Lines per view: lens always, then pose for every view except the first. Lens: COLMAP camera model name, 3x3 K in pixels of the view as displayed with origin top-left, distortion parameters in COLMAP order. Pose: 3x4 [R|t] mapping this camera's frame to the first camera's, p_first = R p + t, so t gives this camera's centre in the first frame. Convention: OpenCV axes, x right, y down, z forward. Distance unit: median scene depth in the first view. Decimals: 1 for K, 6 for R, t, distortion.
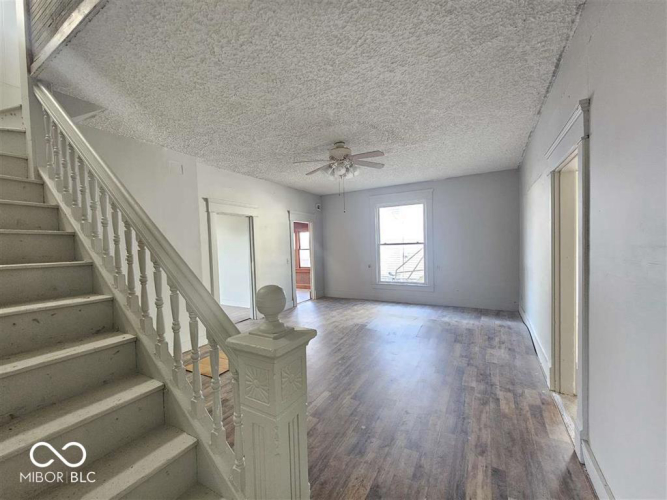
lens RADIAL K [[269.5, 0, 334.7], [0, 269.5, 254.3], [0, 0, 1]] dist [0.000490, 0.000029]
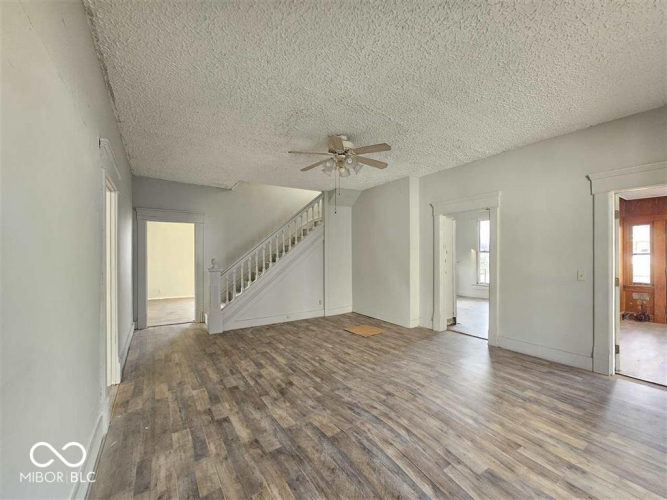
lens RADIAL K [[269.5, 0, 334.8], [0, 269.5, 250.6], [0, 0, 1]] dist [0.000490, 0.000029]
pose [[-0.445809, 0.022984, -0.894833, 1.165615], [-0.018077, 0.999235, 0.034672, -0.082636], [0.894945, 0.031634, -0.445053, 1.895165]]
